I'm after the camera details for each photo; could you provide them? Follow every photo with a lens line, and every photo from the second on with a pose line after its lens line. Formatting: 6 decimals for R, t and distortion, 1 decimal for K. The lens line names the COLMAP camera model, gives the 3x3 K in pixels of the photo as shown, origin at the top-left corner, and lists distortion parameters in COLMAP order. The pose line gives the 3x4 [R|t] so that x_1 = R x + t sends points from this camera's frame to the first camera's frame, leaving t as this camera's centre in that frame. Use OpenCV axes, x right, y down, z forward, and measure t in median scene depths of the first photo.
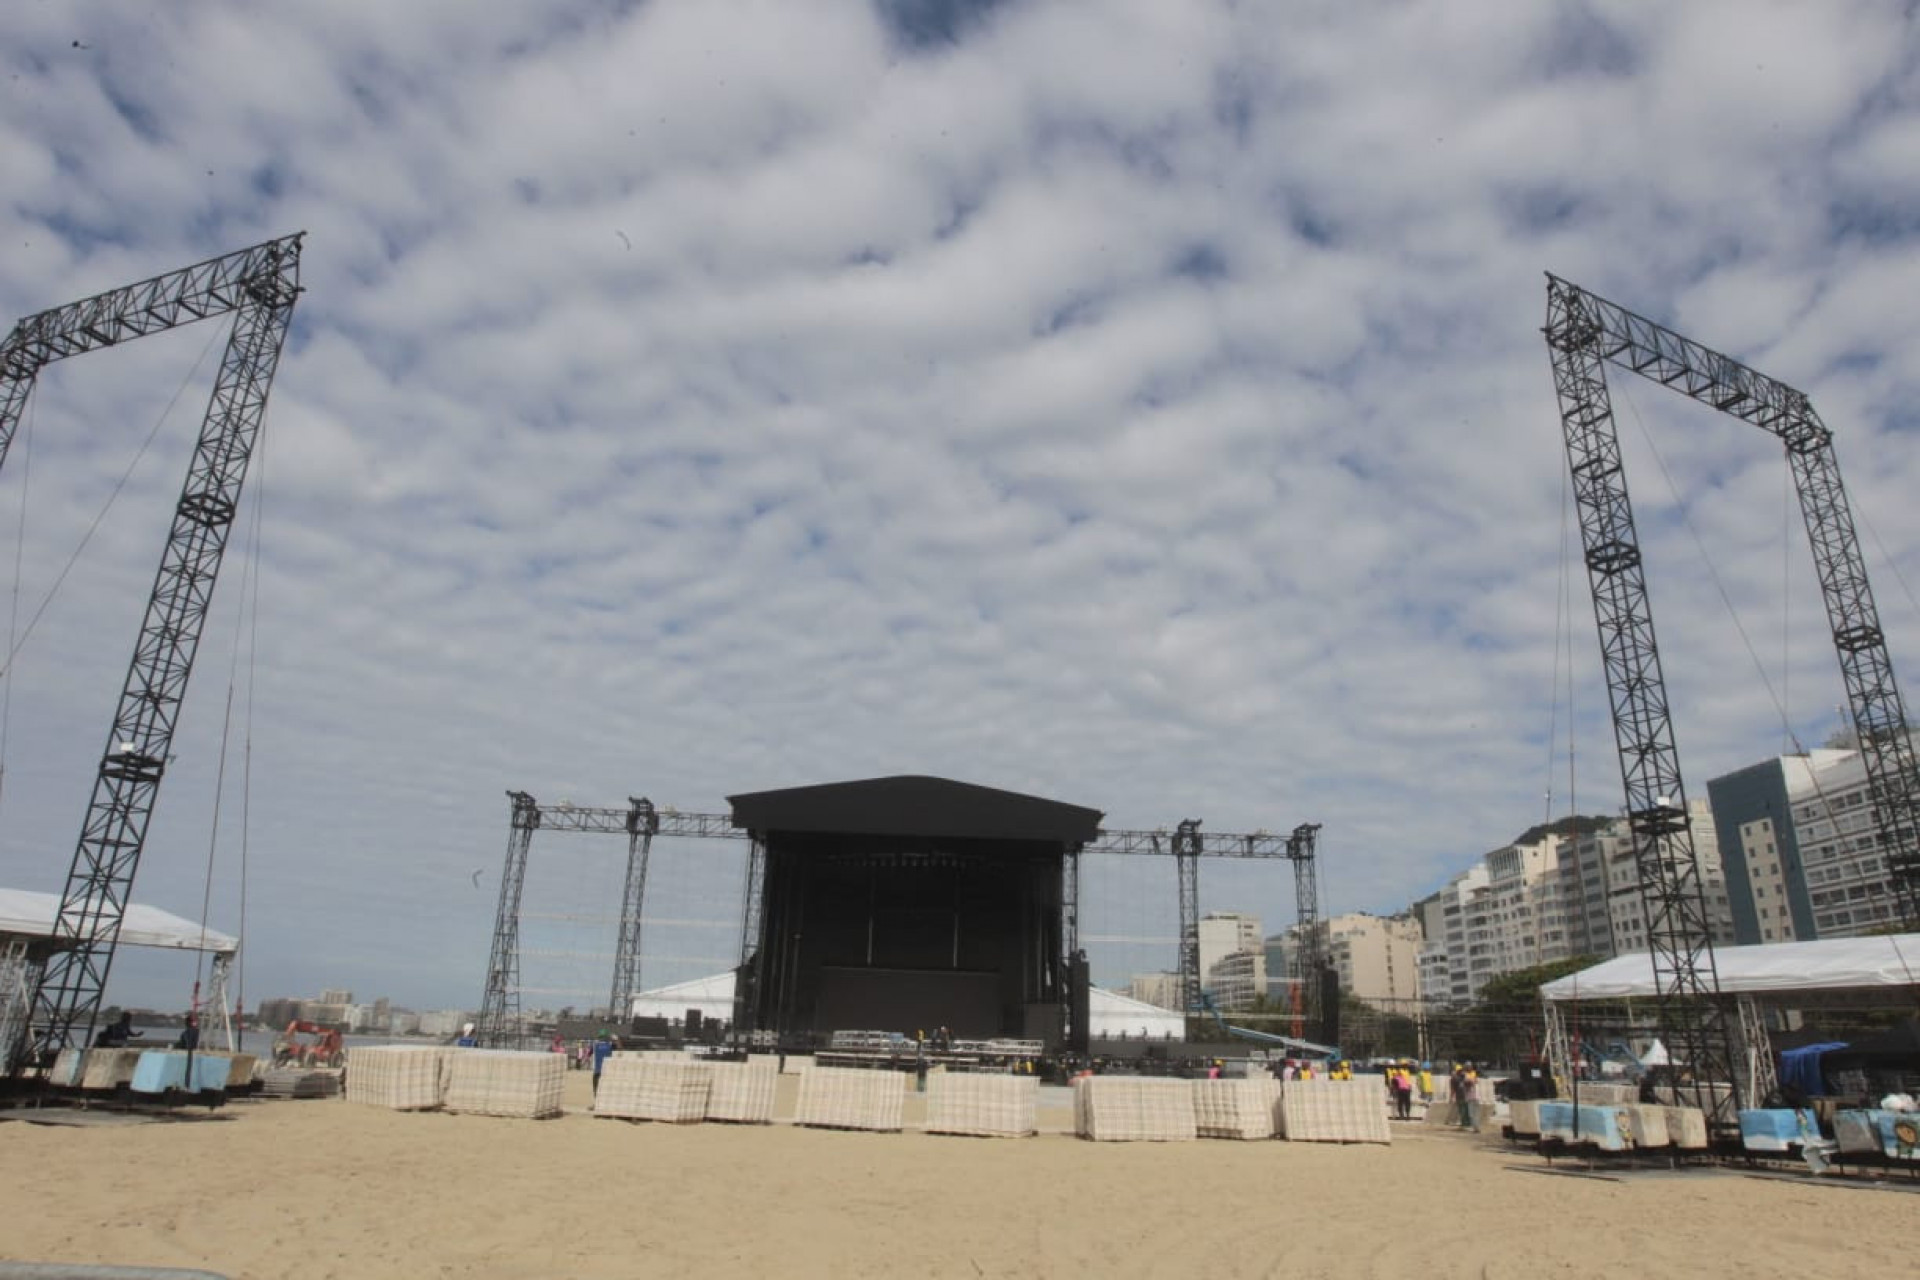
lens RADIAL K [[1137.2, 0, 967.4], [0, 1137.2, 646.0], [0, 0, 1]] dist [-0.077482, 0.048645]
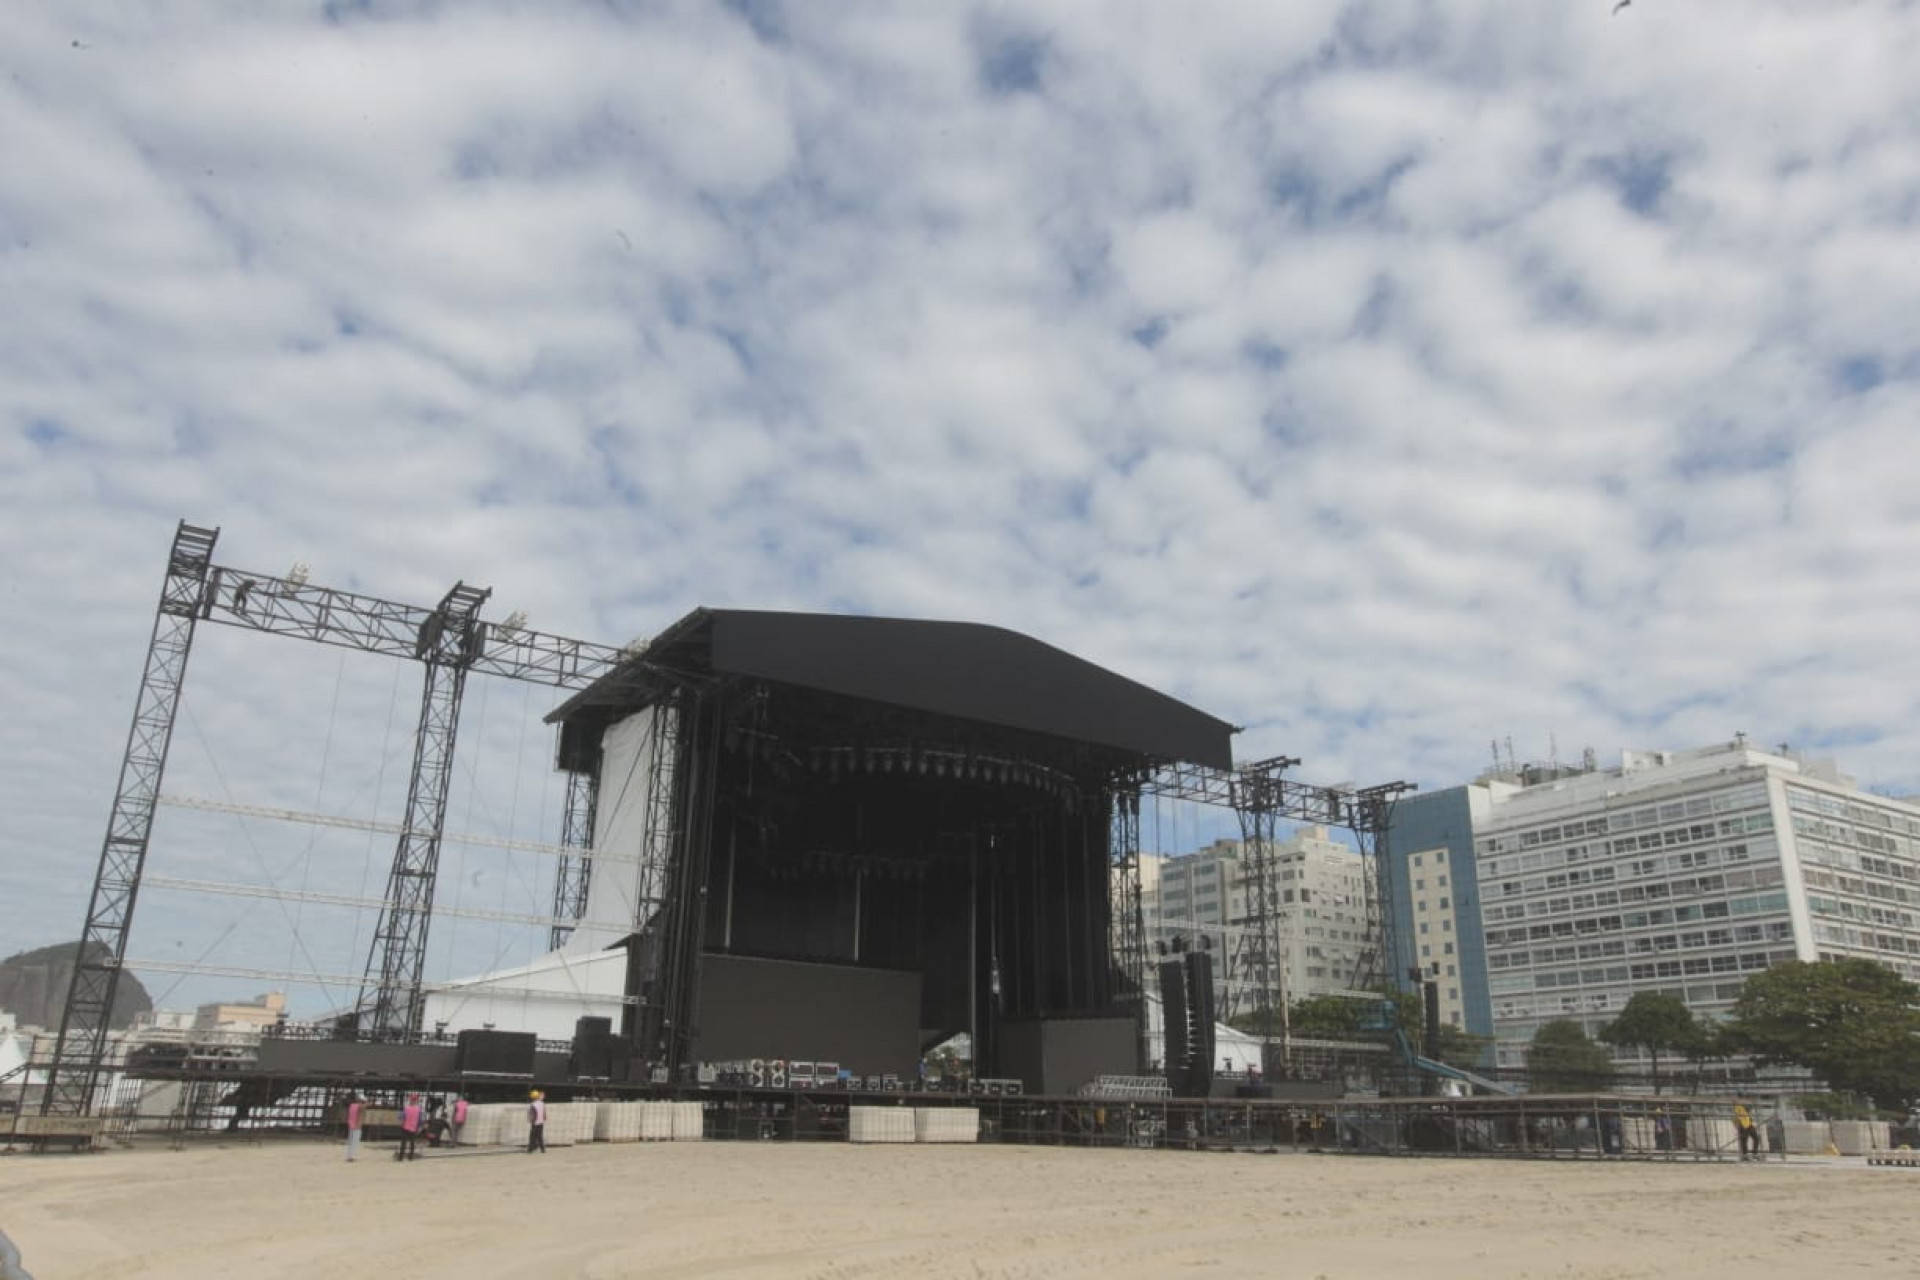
lens RADIAL K [[1498.5, 0, 965.5], [0, 1498.5, 638.5], [0, 0, 1]] dist [-0.060899, 0.076510]
pose [[0.795170, 0.166549, 0.583066, -0.498662], [-0.184468, 0.982409, -0.029047, 0.137587], [-0.577647, -0.084460, 0.811905, 0.356034]]
